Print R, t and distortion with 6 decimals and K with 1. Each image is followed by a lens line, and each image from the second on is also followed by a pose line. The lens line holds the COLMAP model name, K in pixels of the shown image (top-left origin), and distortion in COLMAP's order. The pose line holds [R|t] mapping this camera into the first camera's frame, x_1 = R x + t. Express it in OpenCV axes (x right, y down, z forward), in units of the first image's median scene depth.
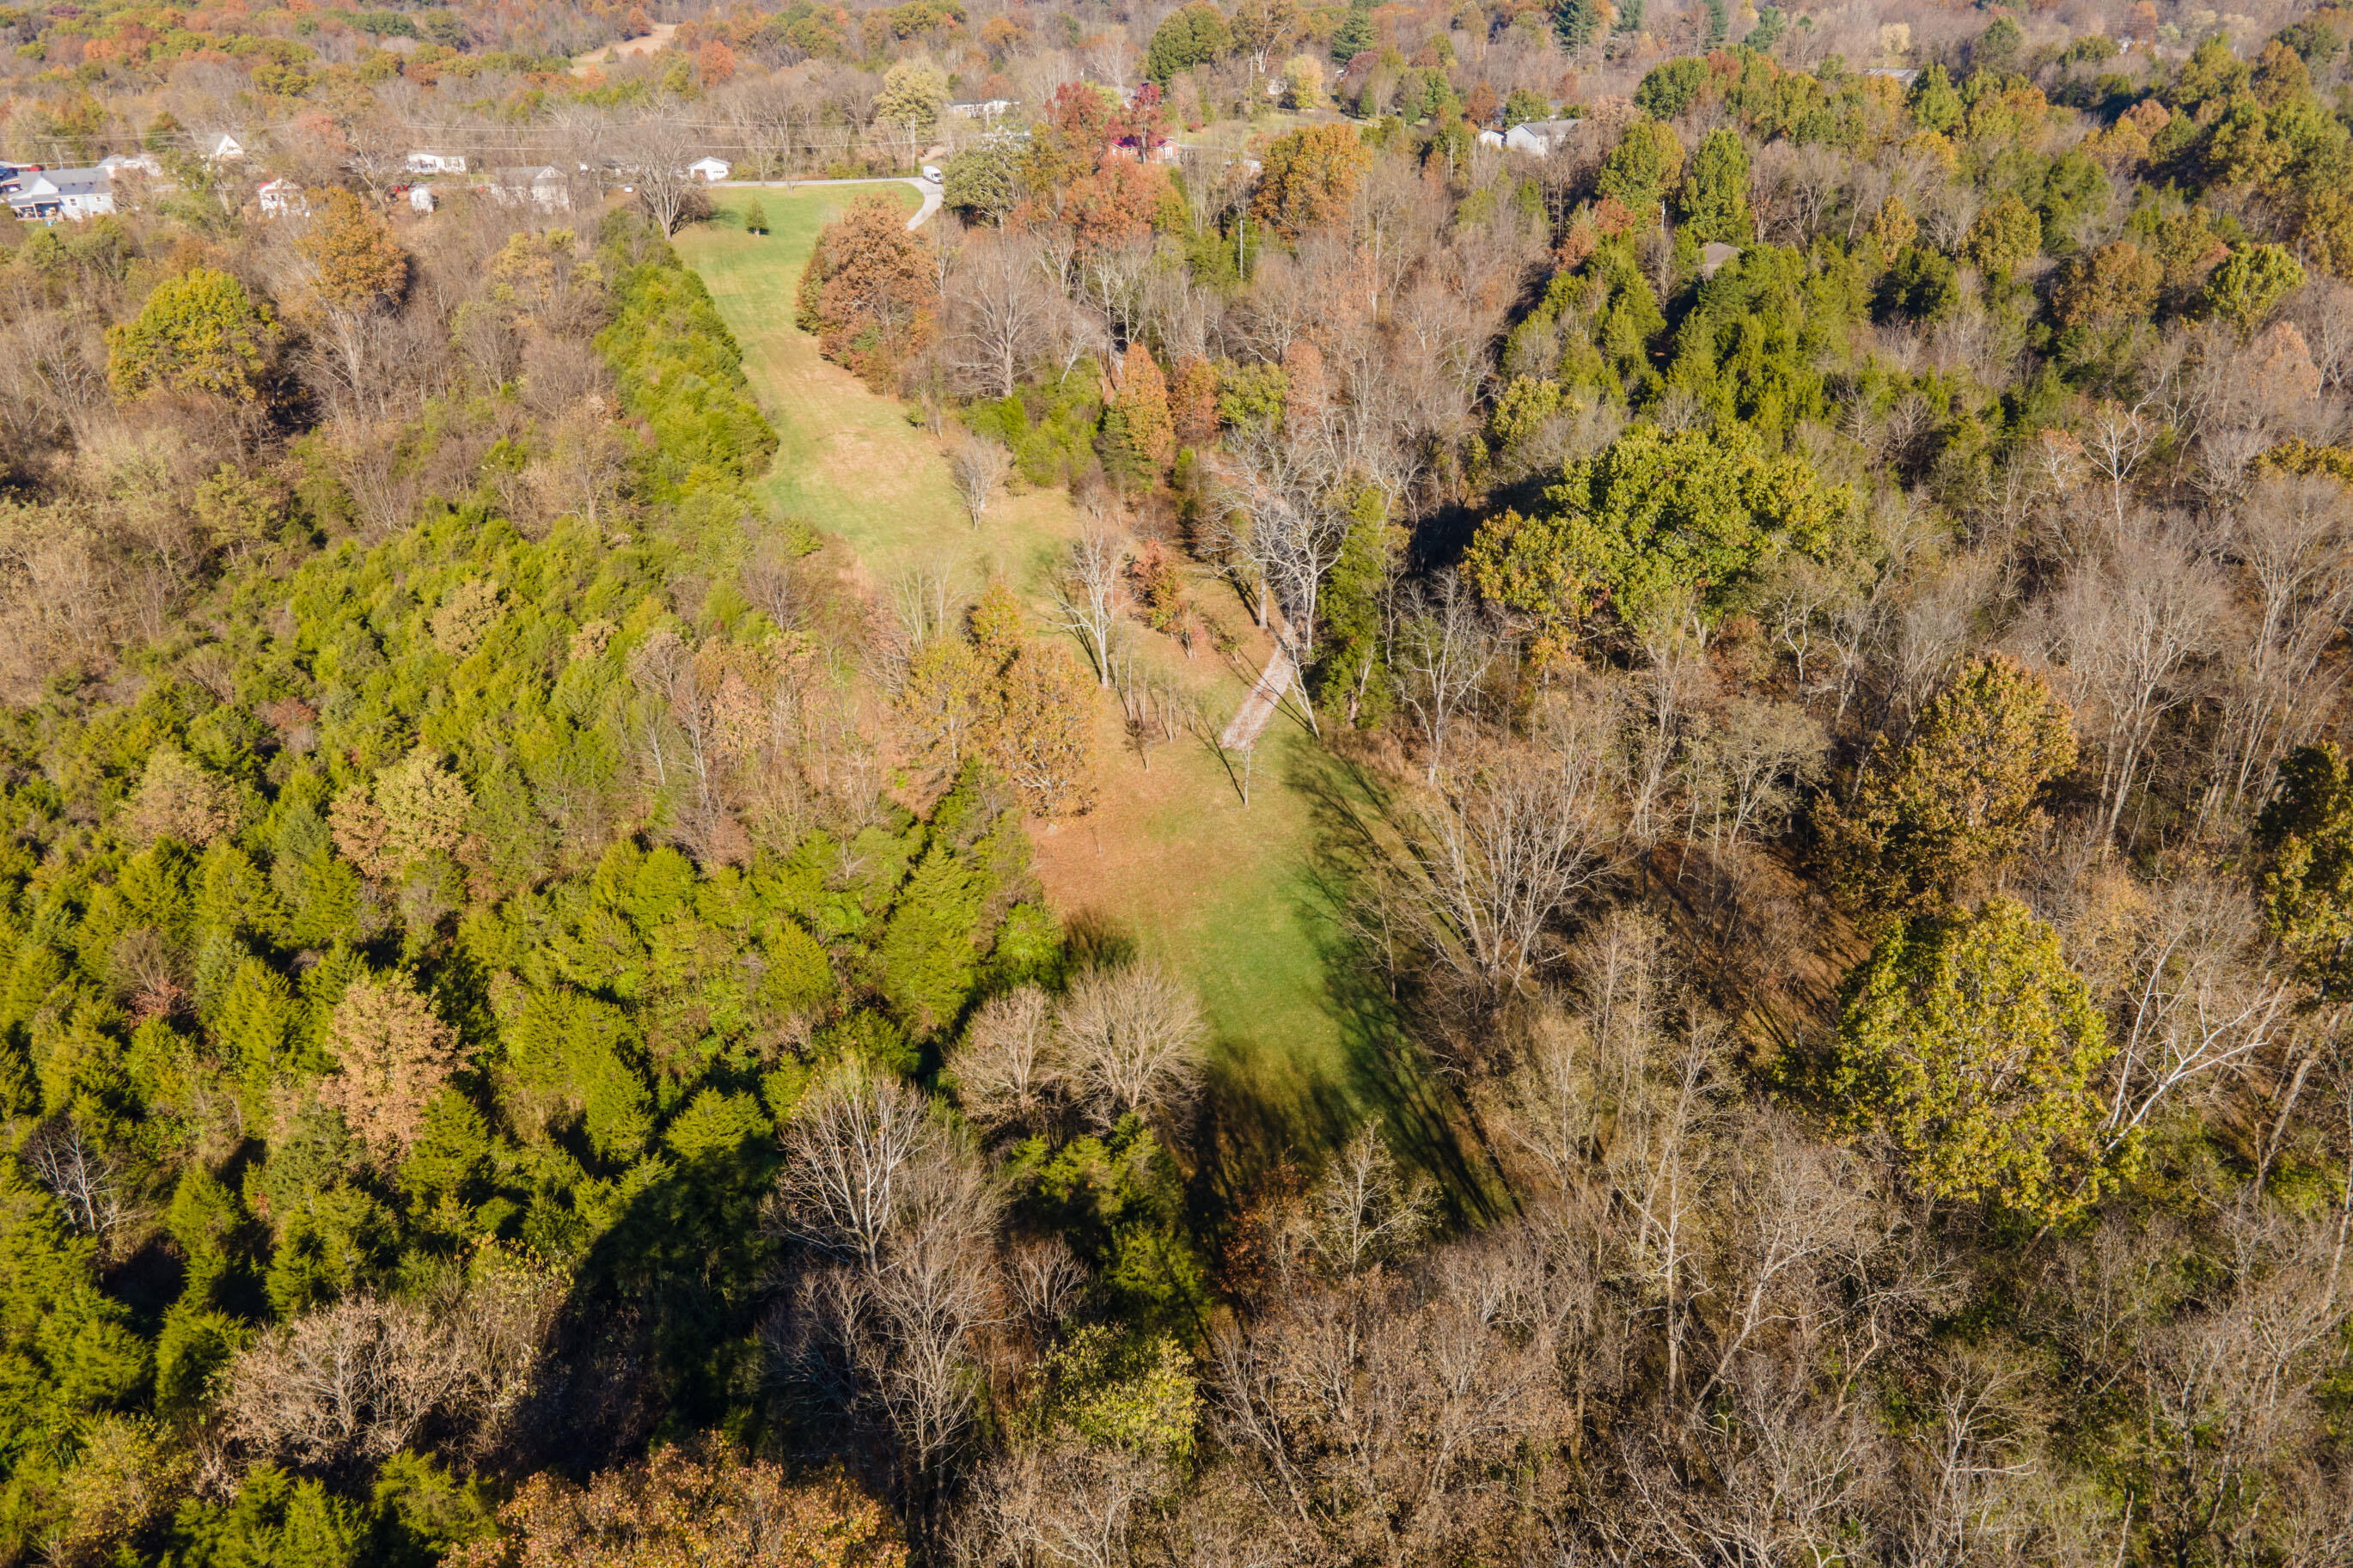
lens RADIAL K [[1636.7, 0, 1176.5], [0, 1636.7, 784.0], [0, 0, 1]] dist [0.028839, 0.002884]
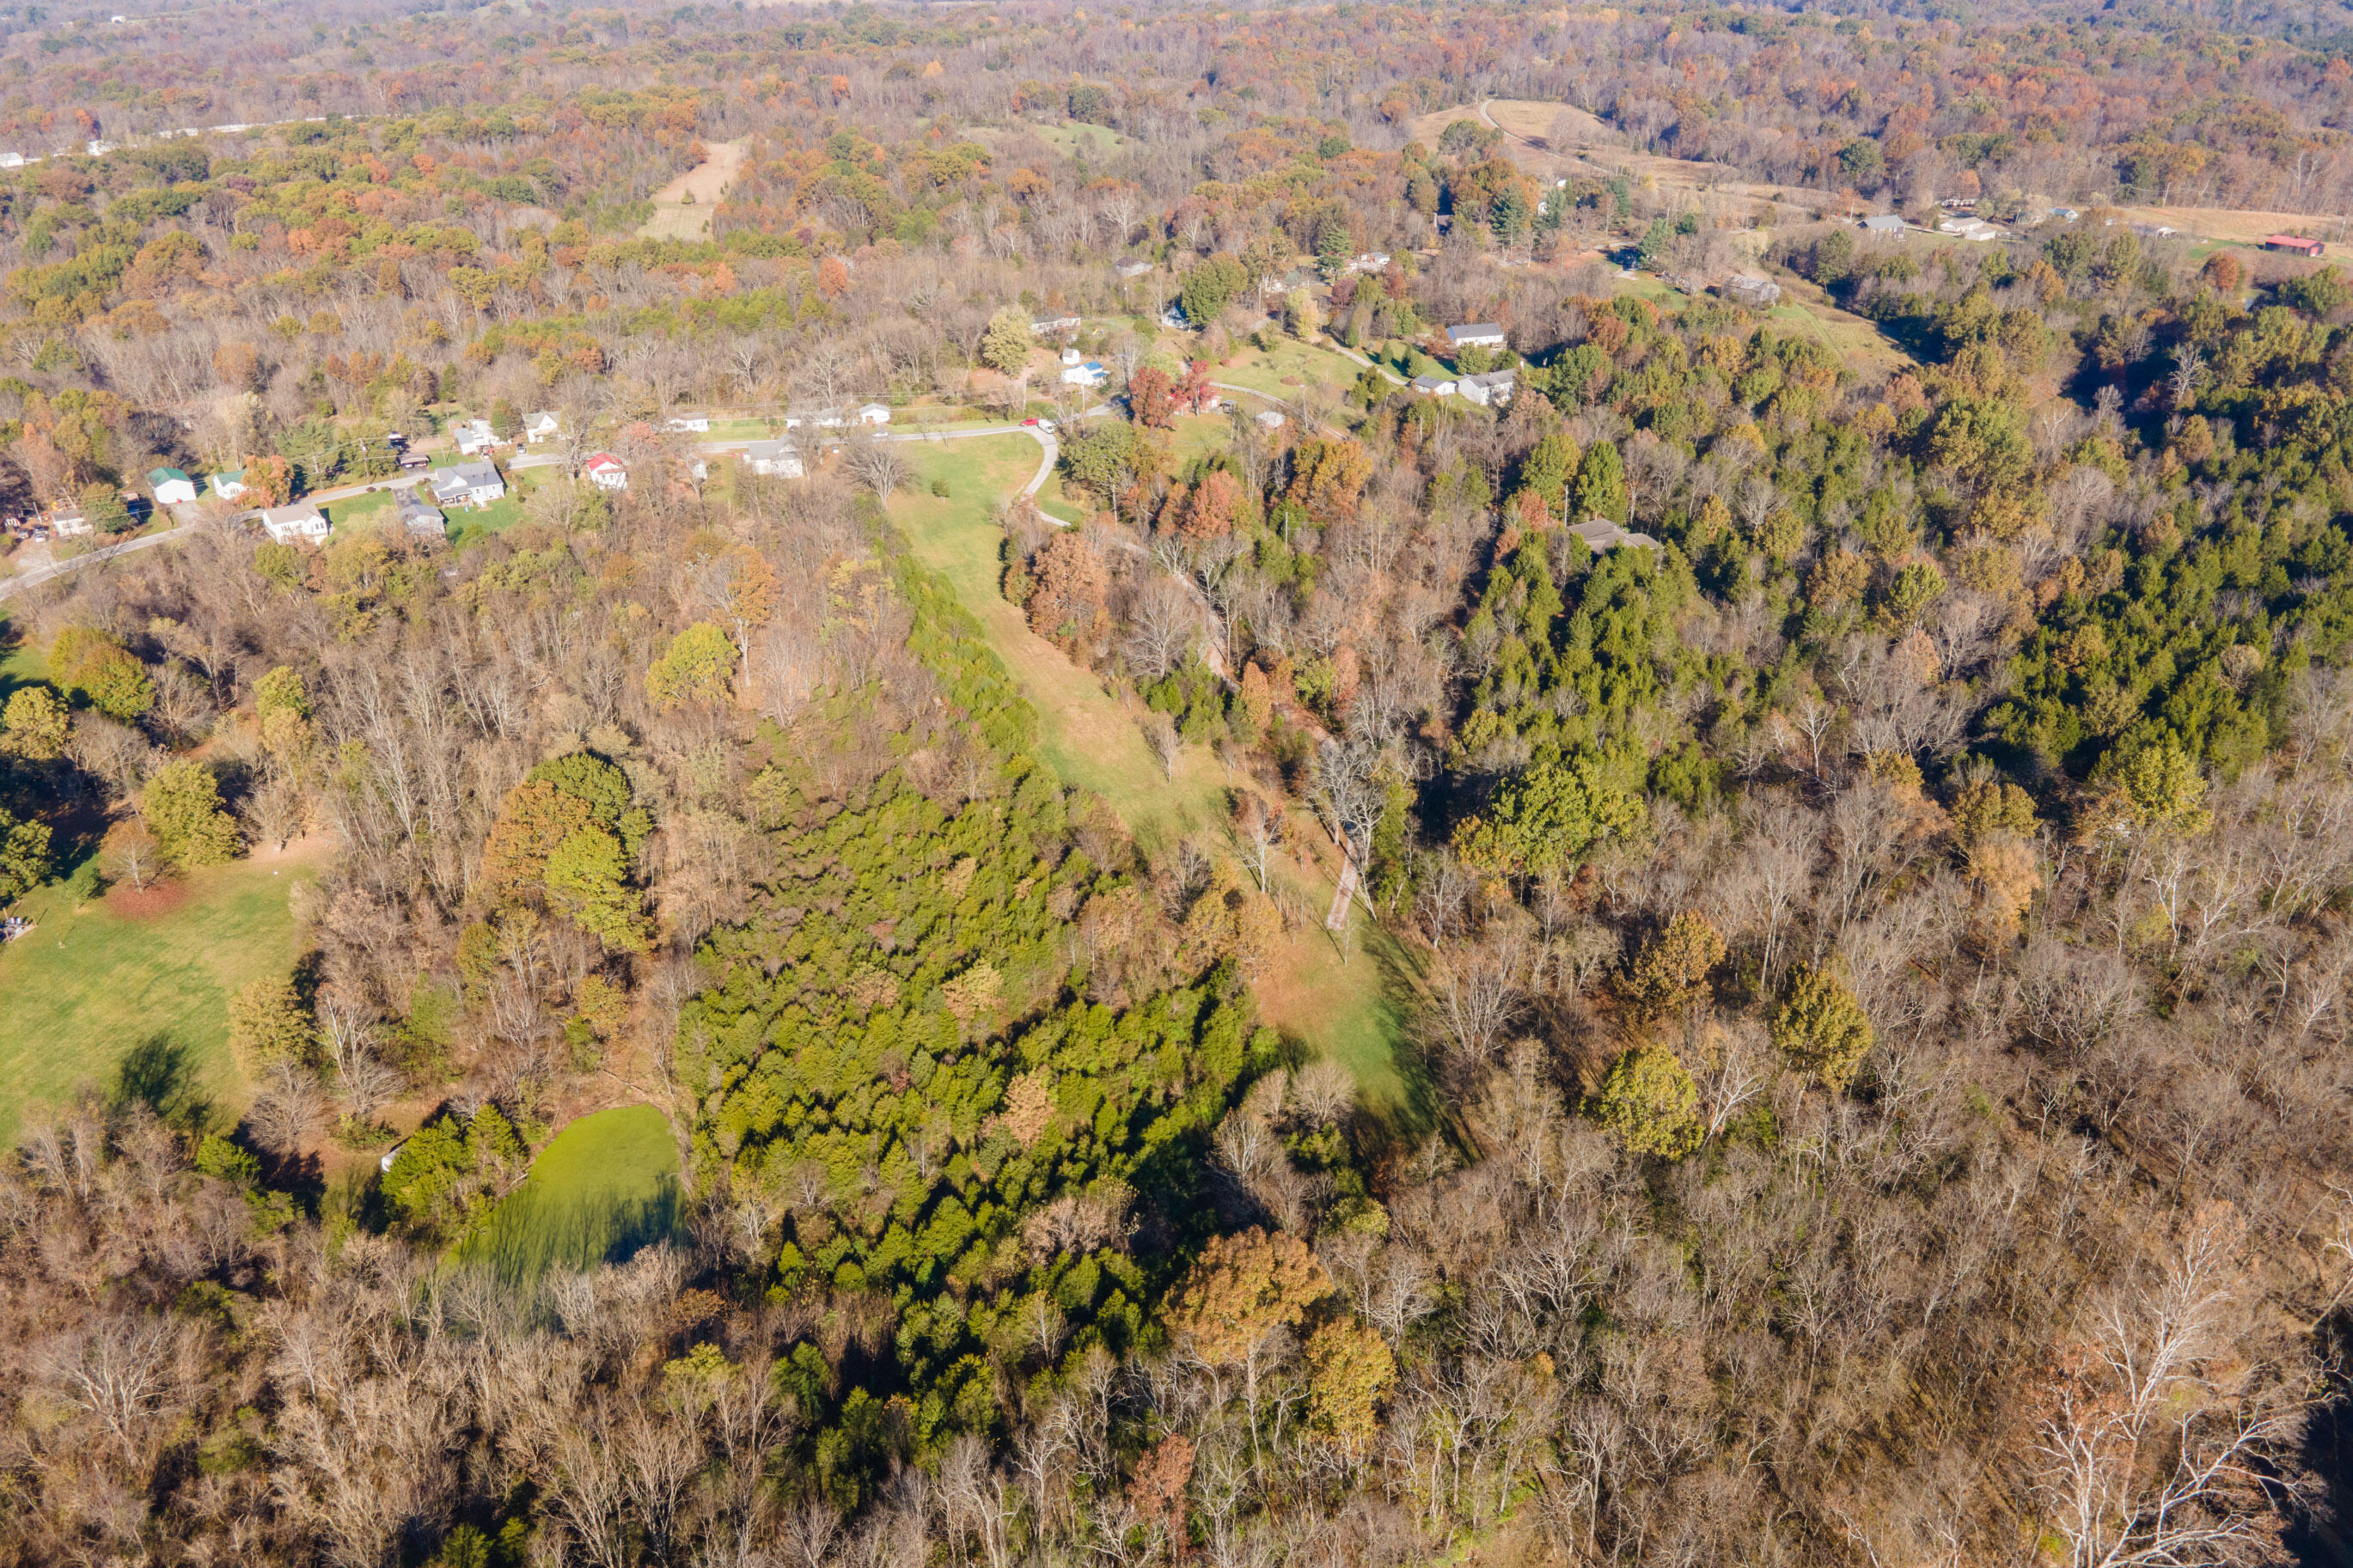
lens RADIAL K [[1660.7, 0, 1176.5], [0, 1660.7, 784.0], [0, 0, 1]] dist [0.038943, 0.002350]
pose [[0.999224, -0.010377, 0.037994, -0.251276], [0.009461, 0.999662, 0.024207, -0.271315], [-0.038232, -0.023829, 0.998985, -1.079579]]
